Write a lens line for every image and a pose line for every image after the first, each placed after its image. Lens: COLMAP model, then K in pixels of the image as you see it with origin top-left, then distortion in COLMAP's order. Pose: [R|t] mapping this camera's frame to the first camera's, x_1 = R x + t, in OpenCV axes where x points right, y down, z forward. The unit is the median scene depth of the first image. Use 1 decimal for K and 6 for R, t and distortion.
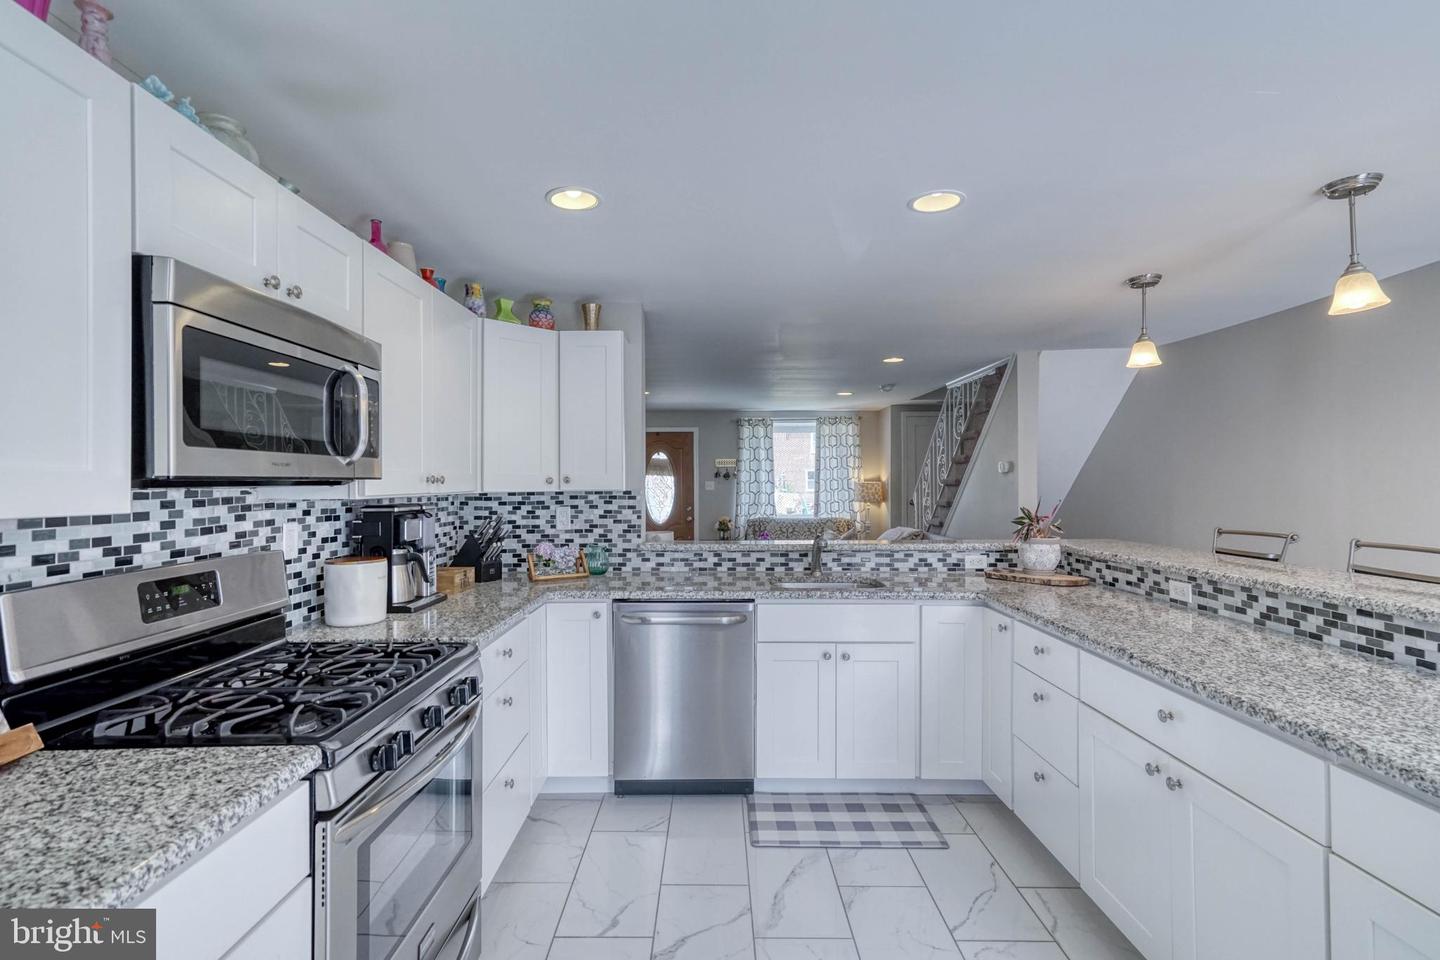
lens RADIAL K [[680.7, 0, 720.9], [0, 680.7, 478.0], [0, 0, 1]] dist [-0.003208, 0.016118]
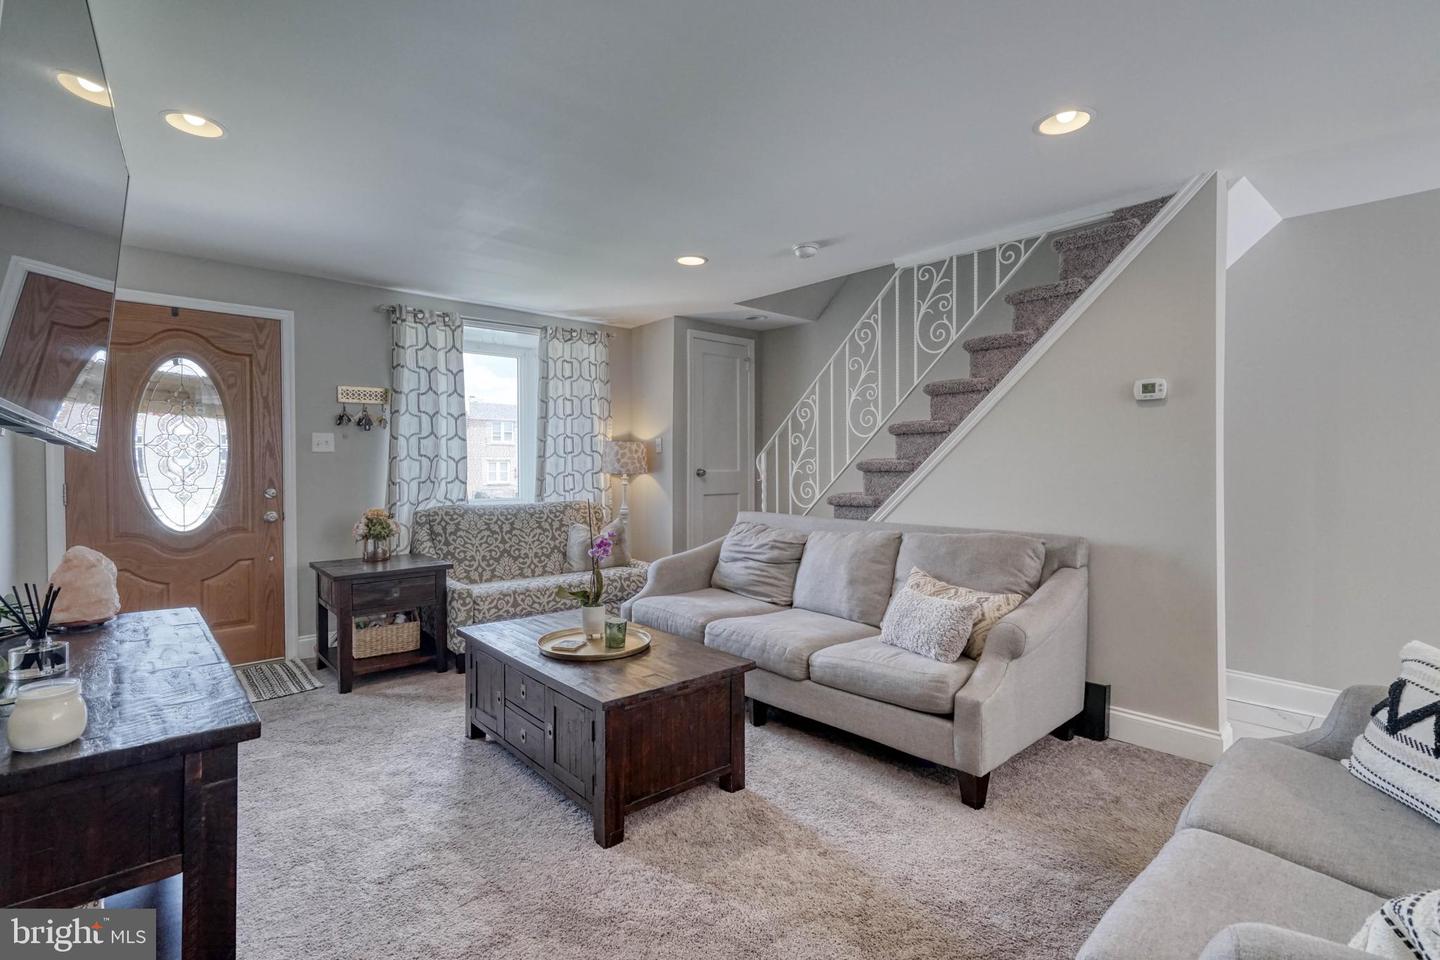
lens RADIAL K [[658.5, 0, 720.7], [0, 658.5, 473.6], [0, 0, 1]] dist [0.000242, 0.013043]
pose [[0.748050, -0.010972, 0.663552, -0.291531], [-0.004219, 0.999764, 0.021288, 0.057094], [-0.663629, -0.018724, 0.747827, 1.264159]]
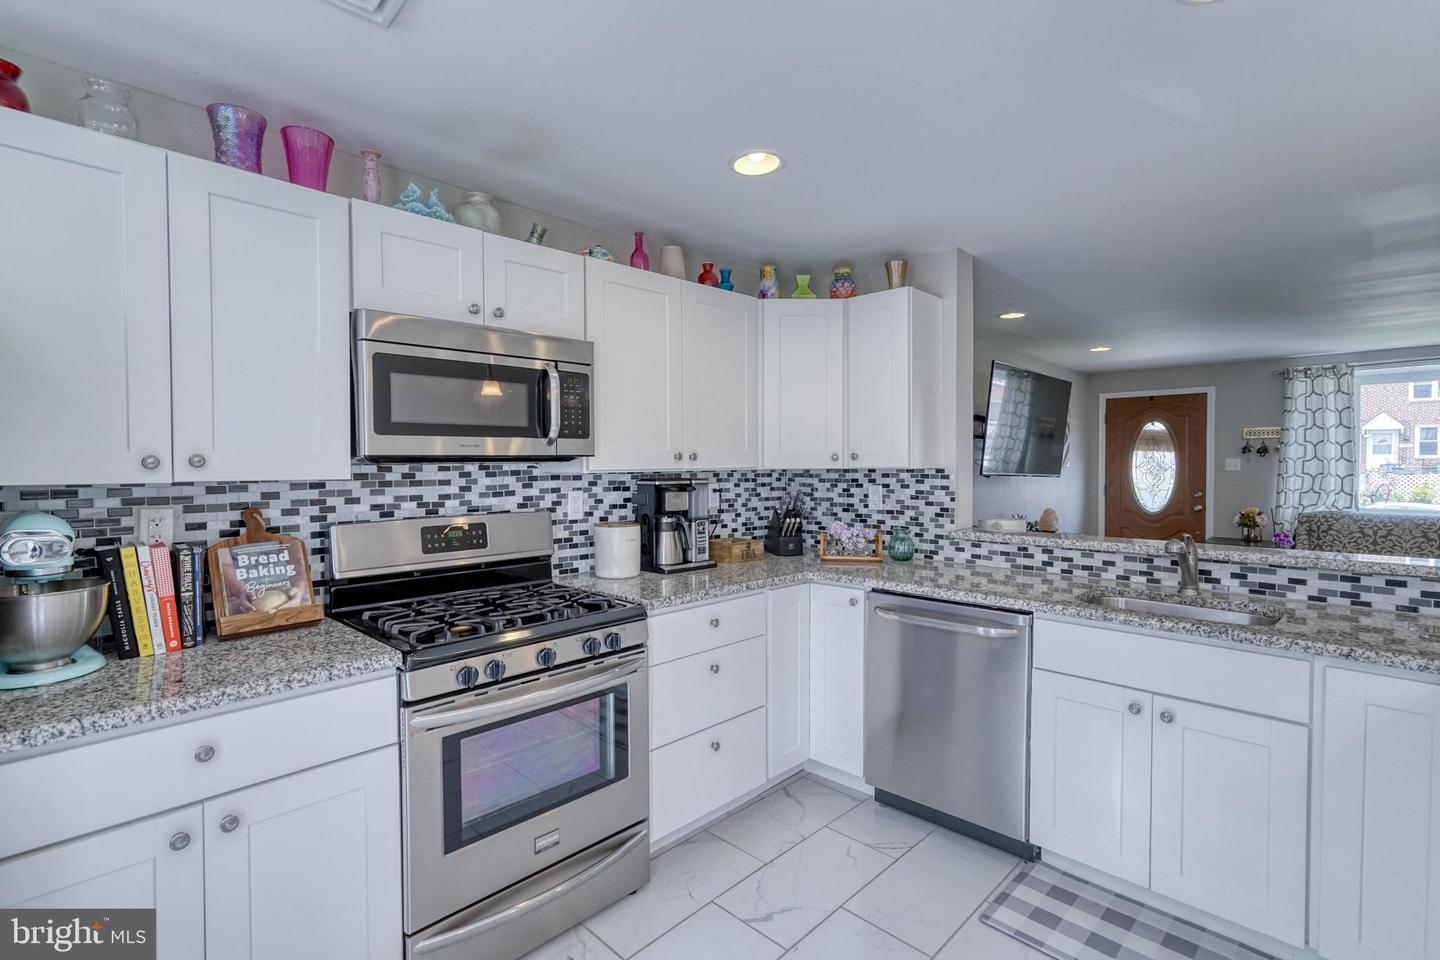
lens RADIAL K [[690.8, 0, 697.8], [0, 690.8, 475.7], [0, 0, 1]] dist [-0.002876, 0.010179]
pose [[0.706098, 0.015029, -0.707955, 0.274489], [0.005160, 0.999639, 0.026367, 0.002628], [0.708095, -0.022271, 0.705766, 0.156742]]
